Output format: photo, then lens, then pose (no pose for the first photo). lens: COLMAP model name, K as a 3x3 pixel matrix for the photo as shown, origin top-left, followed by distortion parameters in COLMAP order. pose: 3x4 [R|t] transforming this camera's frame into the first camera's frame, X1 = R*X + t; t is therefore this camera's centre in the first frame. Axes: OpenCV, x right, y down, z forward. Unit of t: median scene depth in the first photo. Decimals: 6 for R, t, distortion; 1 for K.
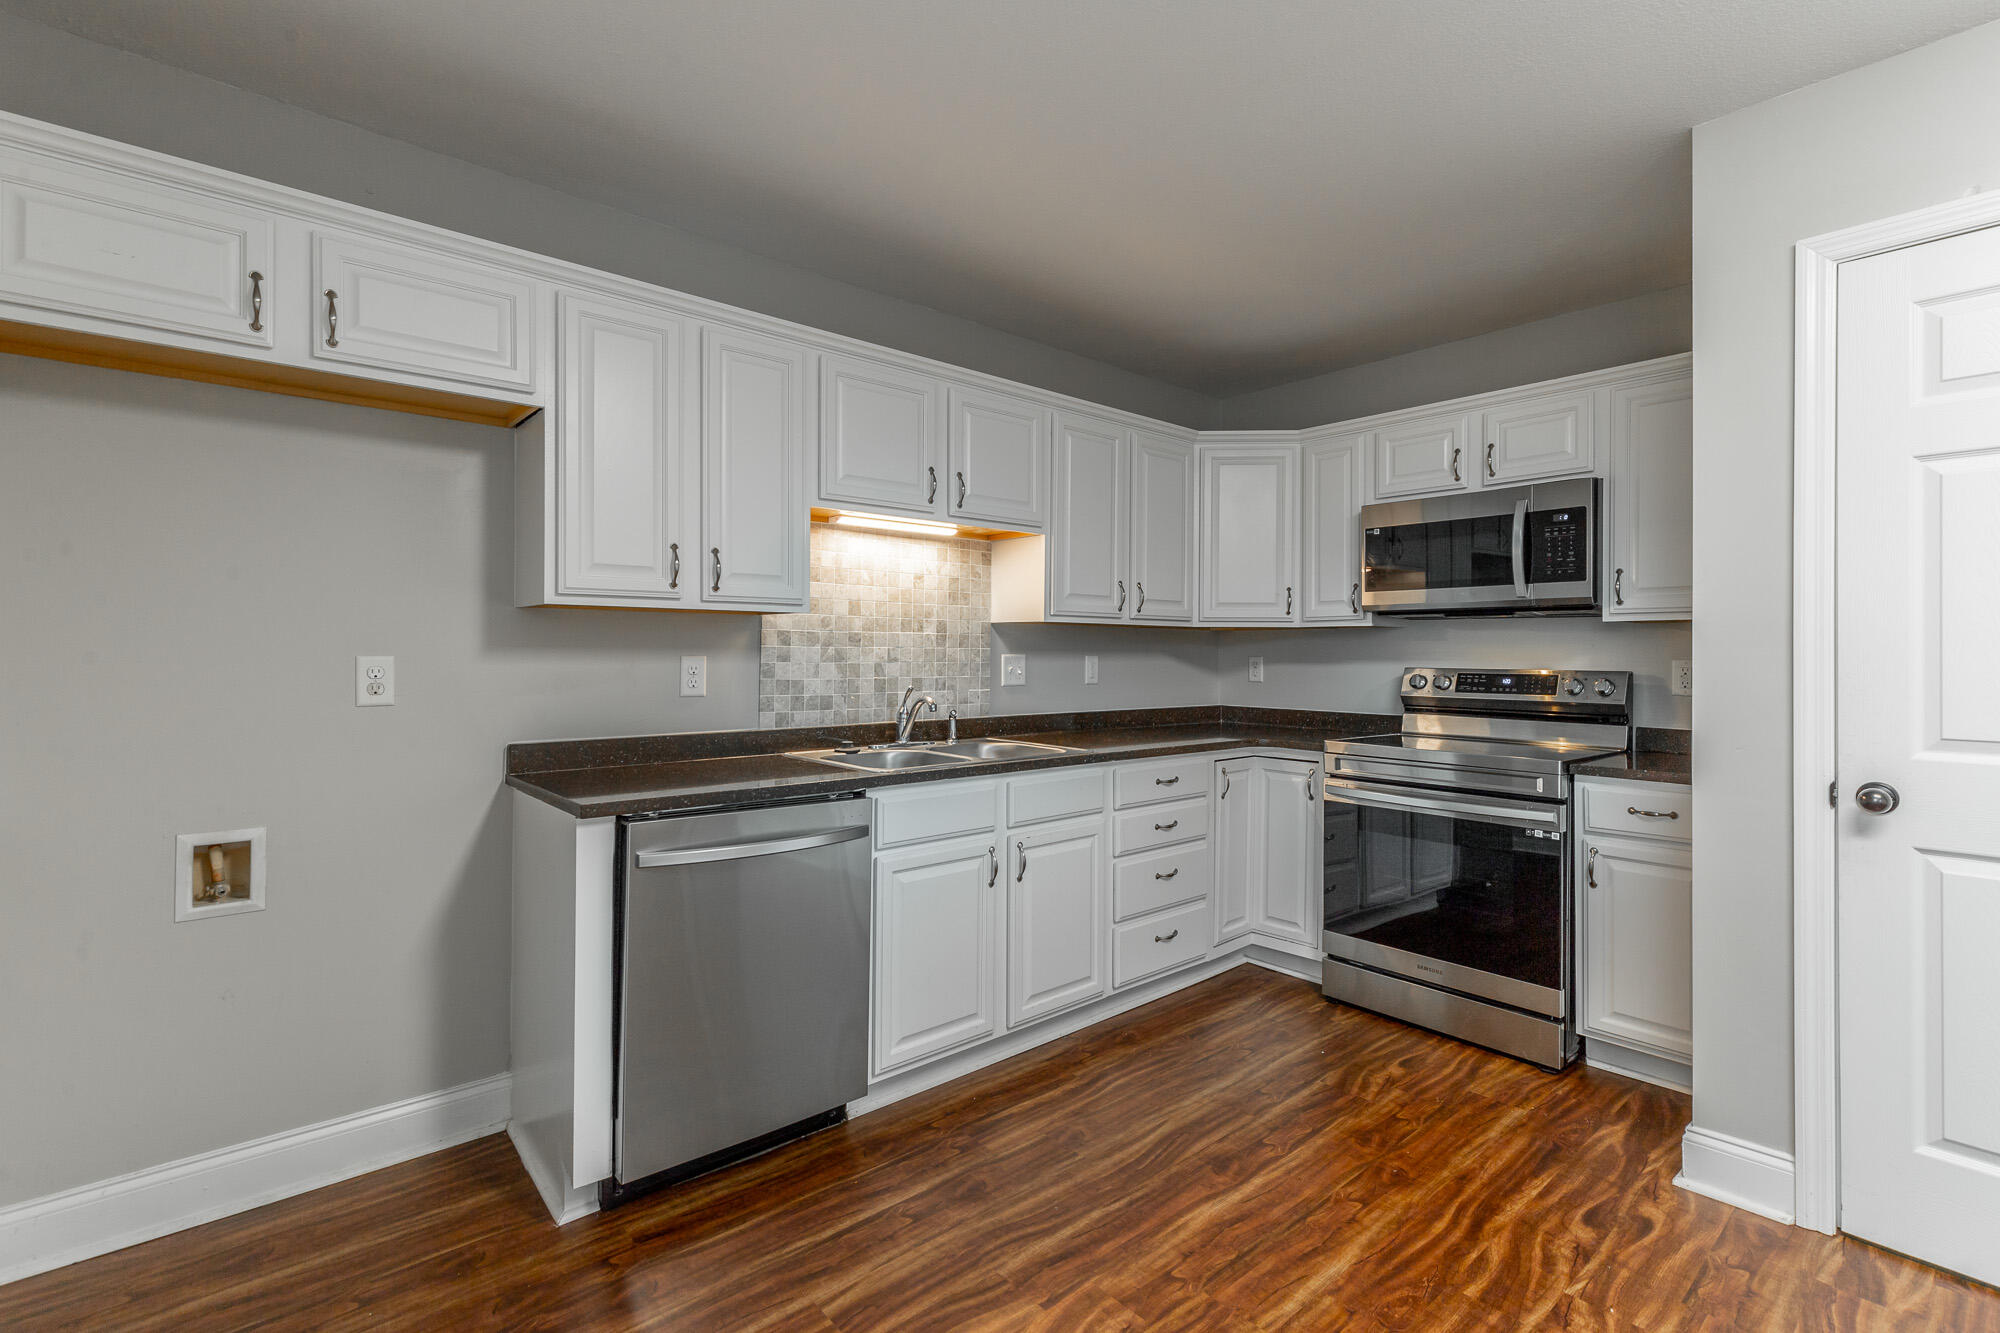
lens RADIAL K [[903.5, 0, 1008.4], [0, 903.5, 652.4], [0, 0, 1]] dist [0.004792, -0.000129]
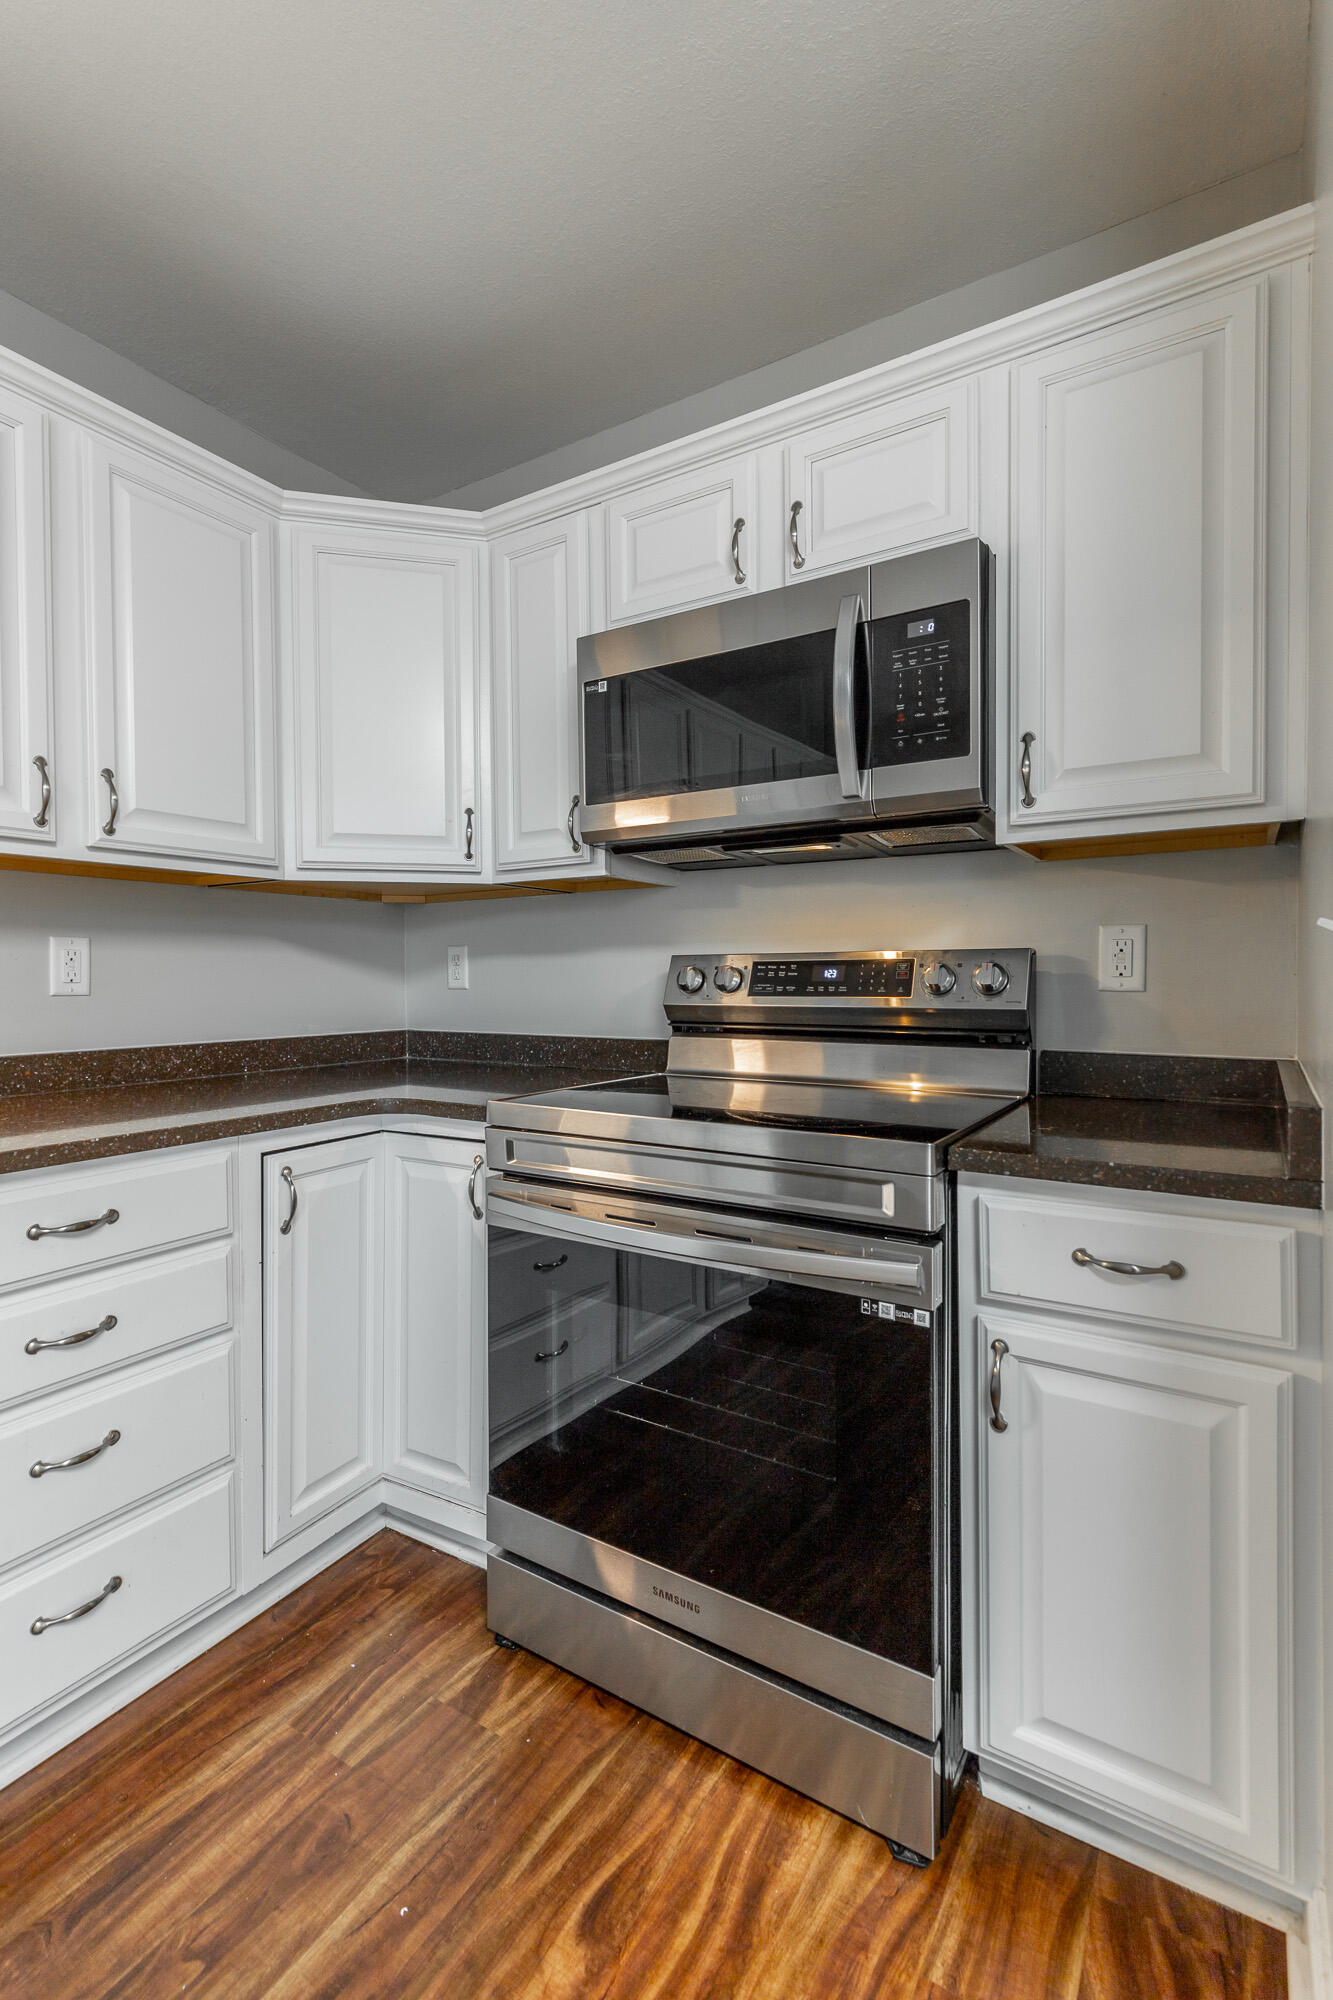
lens RADIAL K [[910.1, 0, 658.7], [0, 910.1, 991.0], [0, 0, 1]] dist [0.005896, -0.000221]
pose [[0.957297, -0.016451, 0.288639, 0.325855], [0.011181, 0.999739, 0.019899, 0.034078], [-0.288892, -0.015822, 0.957231, 0.560886]]
